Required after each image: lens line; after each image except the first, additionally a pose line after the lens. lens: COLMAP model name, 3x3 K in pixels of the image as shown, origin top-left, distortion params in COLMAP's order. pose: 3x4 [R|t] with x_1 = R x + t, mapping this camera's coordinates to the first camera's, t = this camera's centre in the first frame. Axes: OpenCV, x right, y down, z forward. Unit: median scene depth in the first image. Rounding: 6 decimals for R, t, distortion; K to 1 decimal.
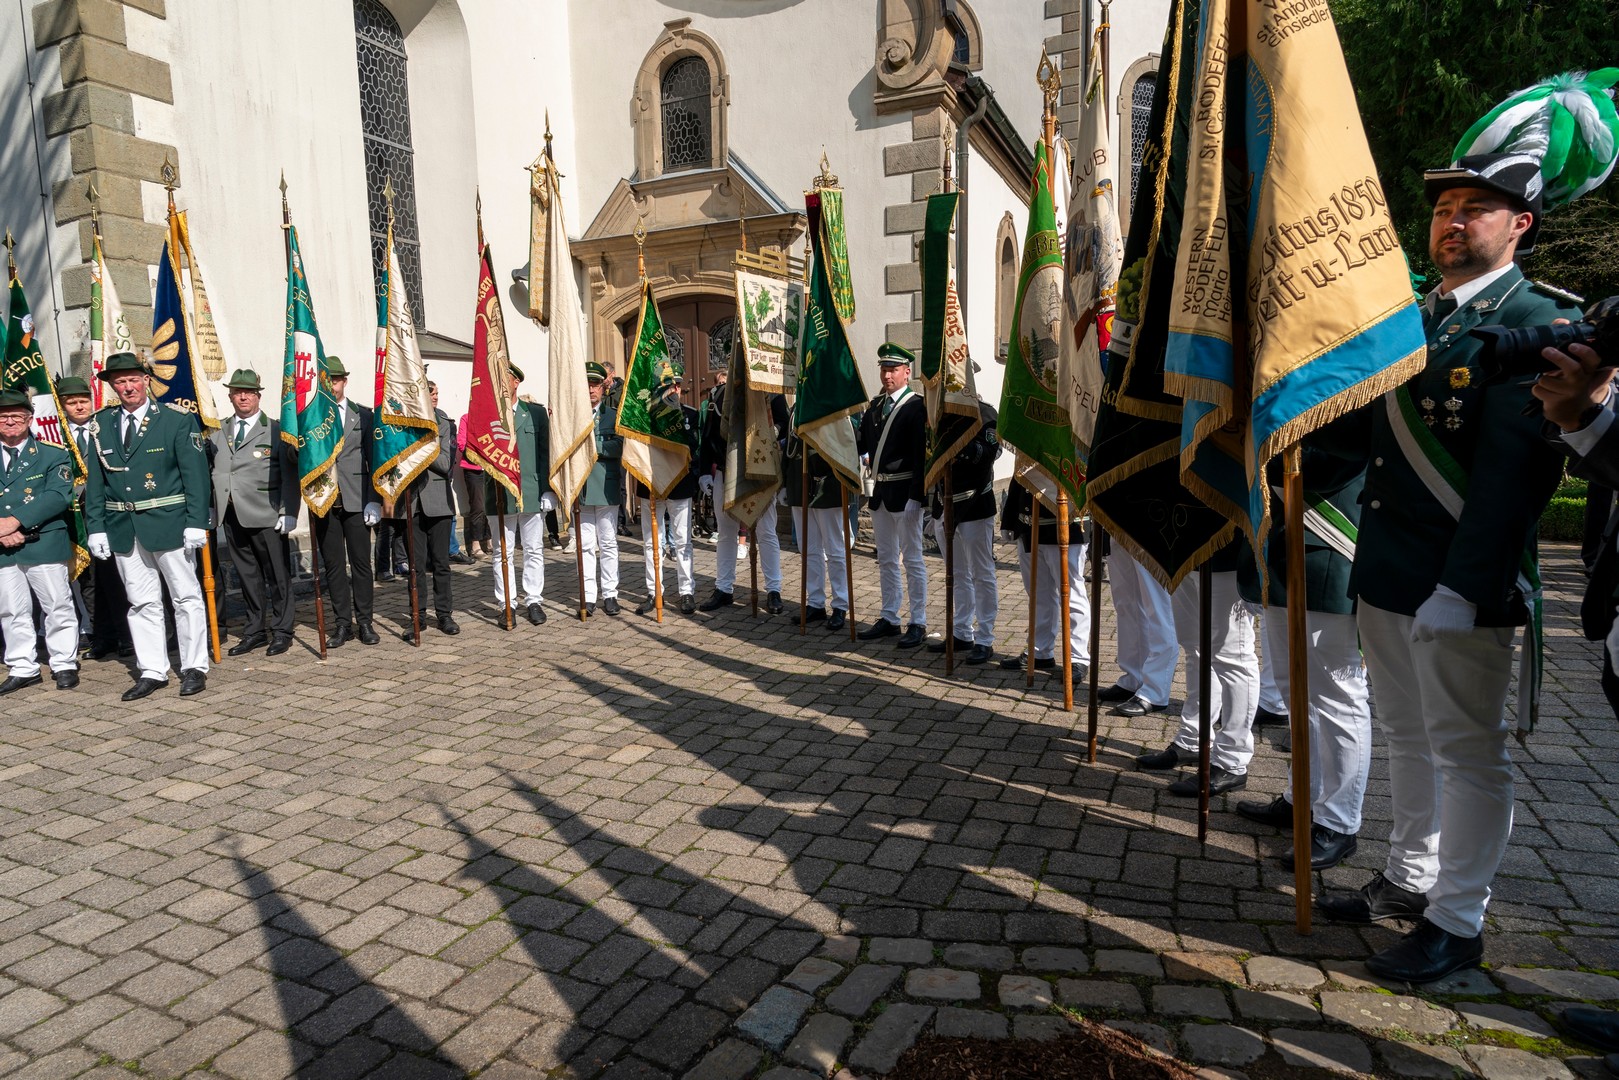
lens RADIAL K [[886.6, 0, 785.4], [0, 886.6, 544.6], [0, 0, 1]] dist [-0.018357, 0.001699]
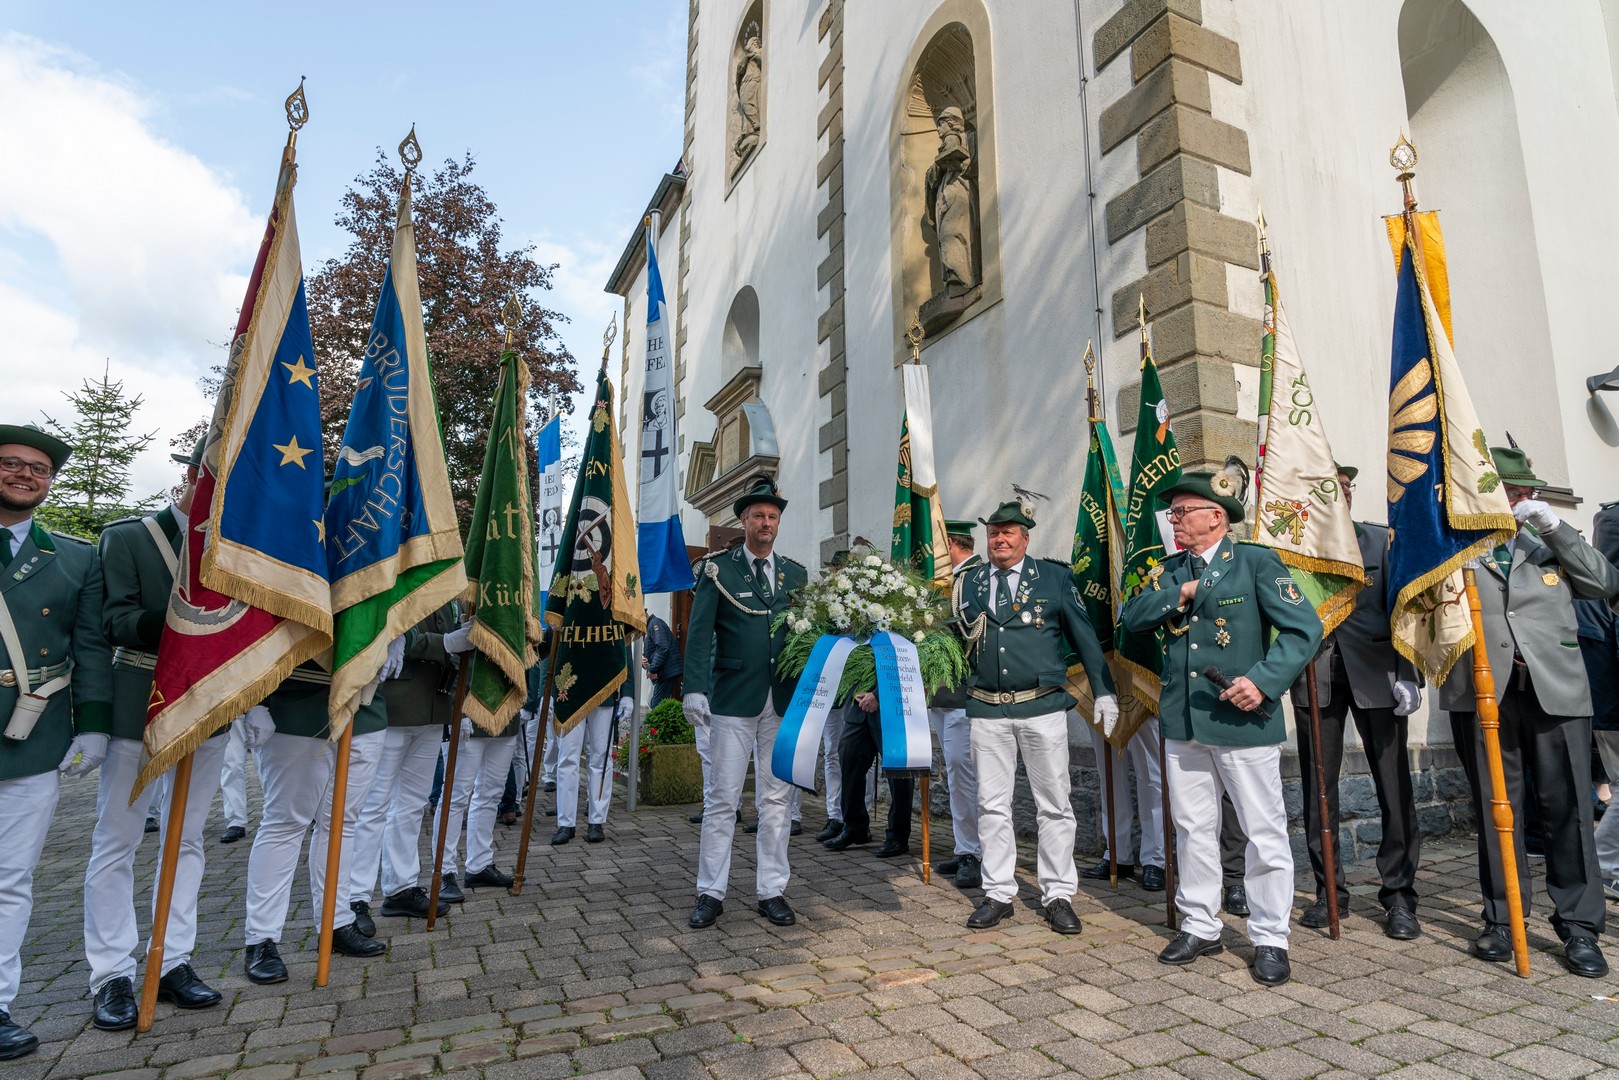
lens RADIAL K [[886.6, 0, 821.4], [0, 886.6, 546.6], [0, 0, 1]] dist [-0.018357, 0.001699]
pose [[0.770447, -0.070421, -0.633603, -0.513836], [-0.101974, 0.967469, -0.231526, 0.044013], [0.629296, 0.242990, 0.738202, 0.248699]]
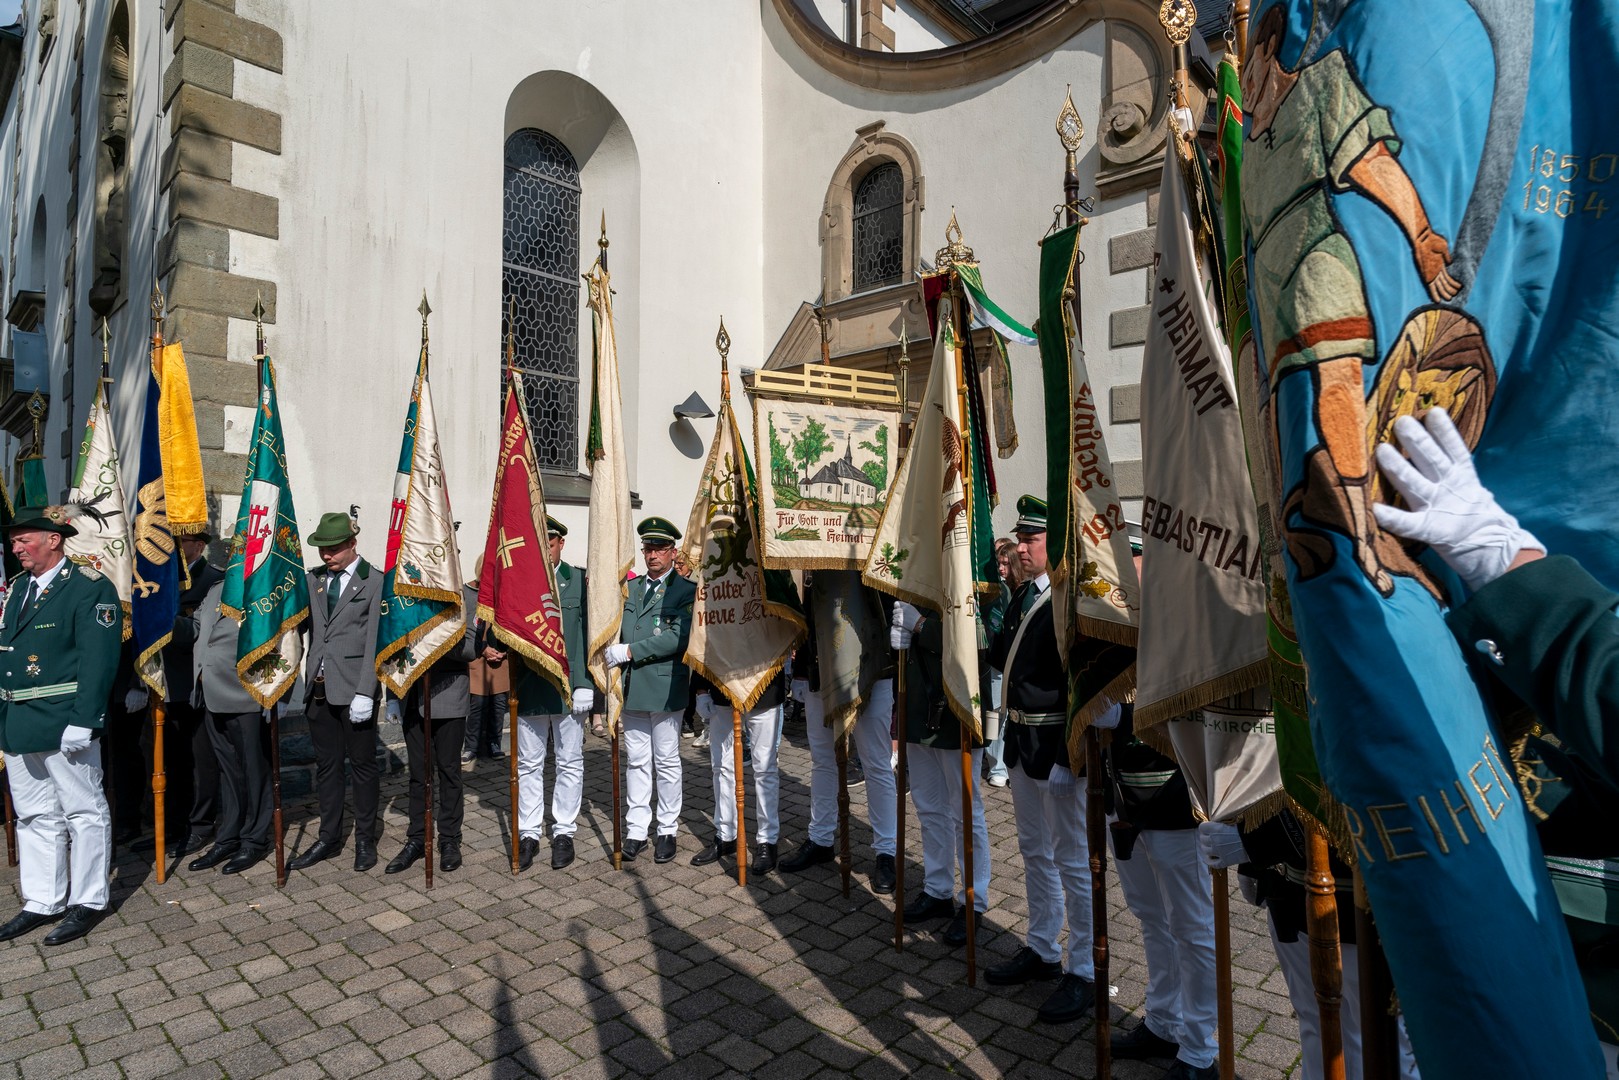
lens RADIAL K [[886.6, 0, 804.7], [0, 886.6, 542.5], [0, 0, 1]] dist [-0.018357, 0.001699]
pose [[0.954628, 0.019454, -0.297163, 0.125704], [-0.064220, 0.987834, -0.141635, -0.084189], [0.290793, 0.154292, 0.944263, 0.322119]]
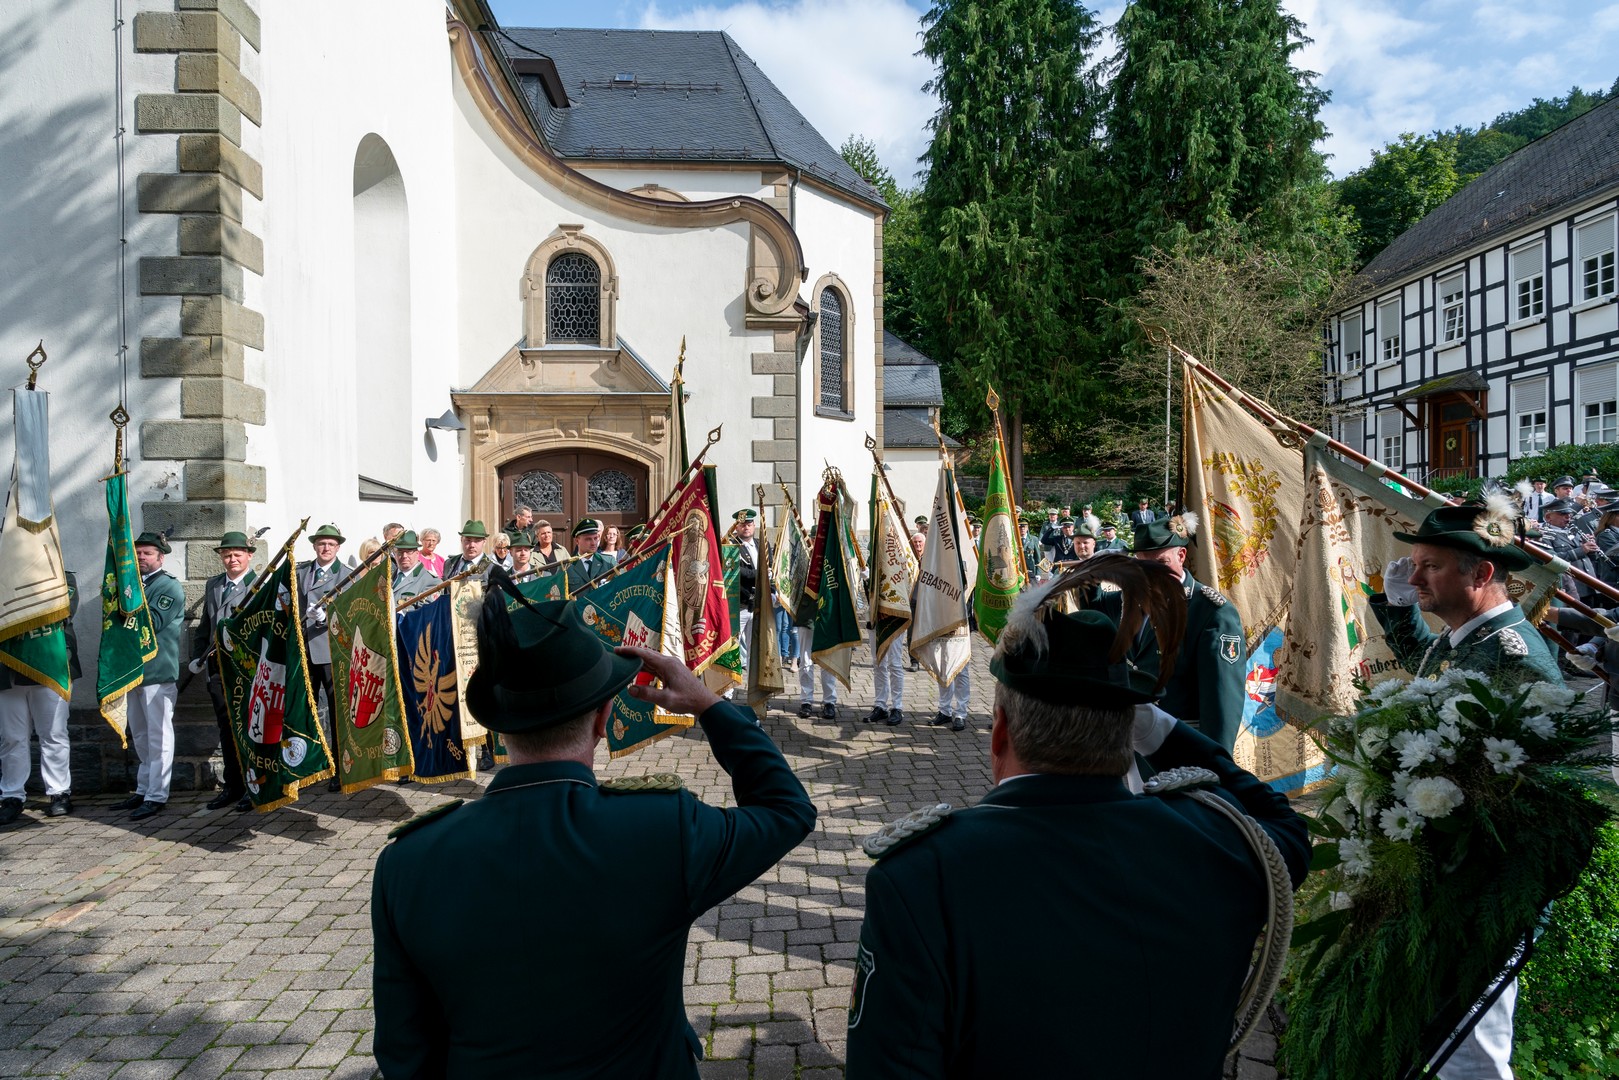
lens RADIAL K [[886.6, 0, 806.5], [0, 886.6, 540.2], [0, 0, 1]] dist [-0.018357, 0.001699]
pose [[0.873670, 0.009153, 0.486433, -0.632359], [0.051355, 0.992502, -0.110913, -0.028838], [-0.483801, 0.121883, 0.866649, -0.213467]]
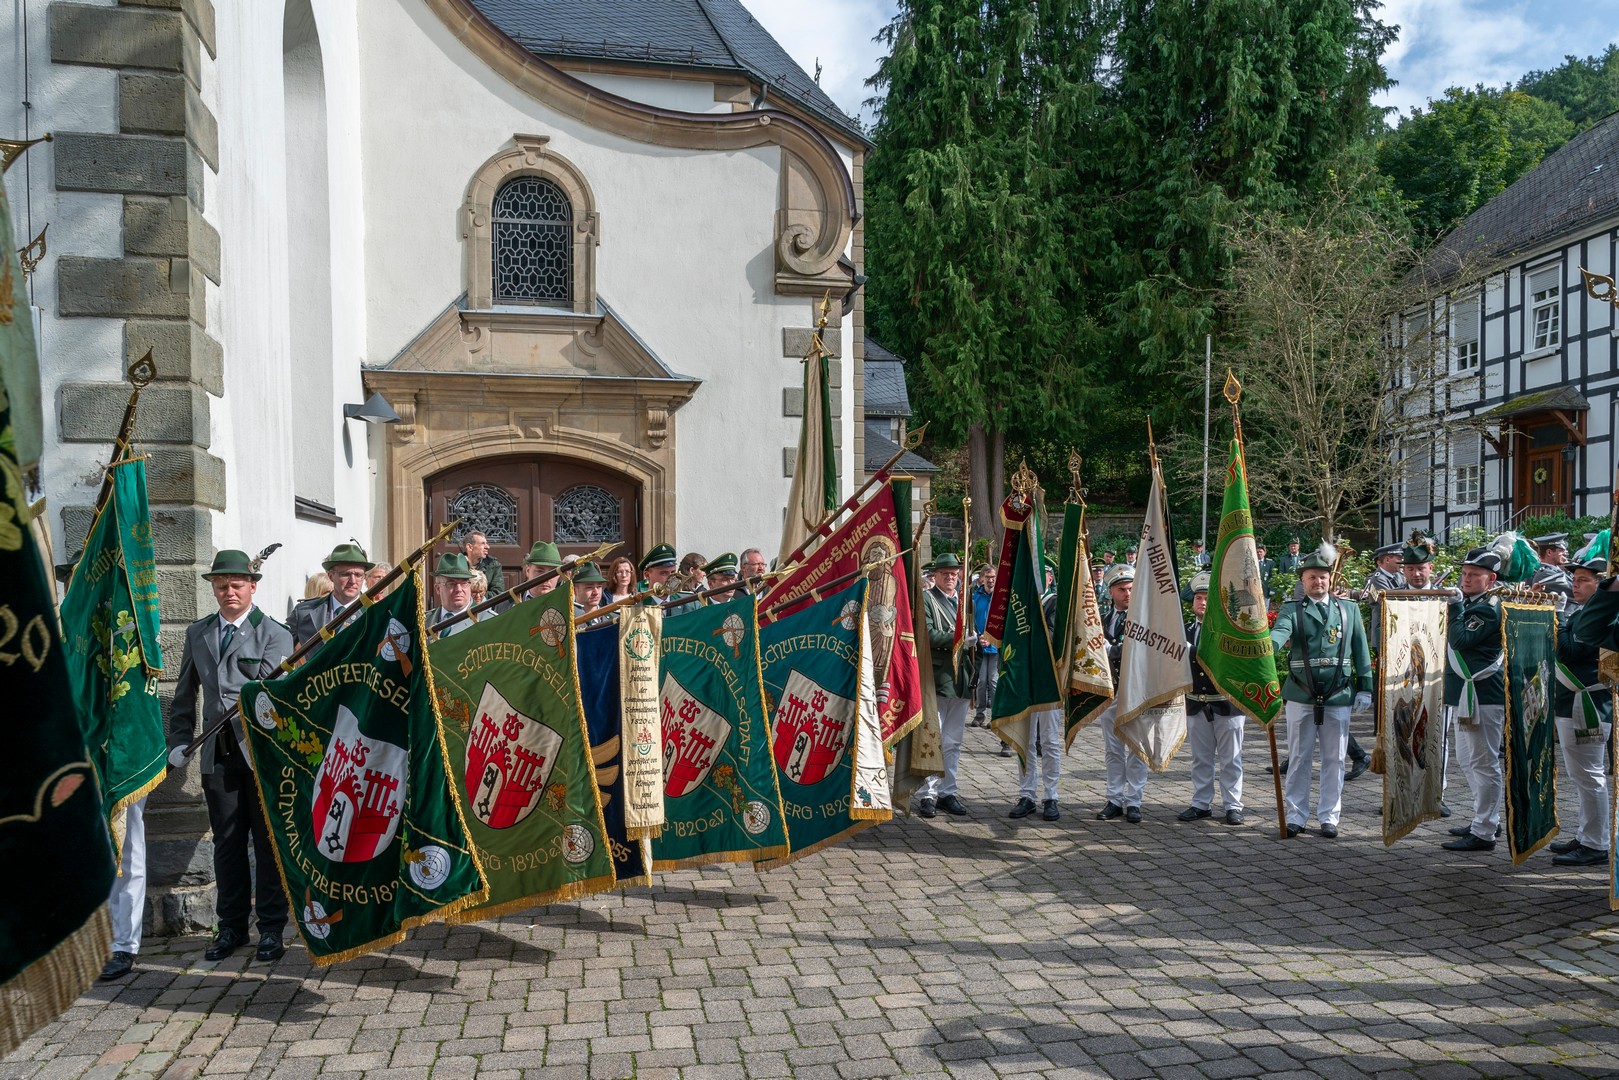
lens RADIAL K [[1197.7, 0, 833.7], [0, 1197.7, 625.3], [0, 0, 1]] dist [-0.008961, 0.003630]
pose [[0.789673, -0.002825, 0.613522, -0.894212], [0.067873, 0.994254, -0.082782, -0.019215], [-0.609762, 0.107013, 0.785327, -0.039262]]
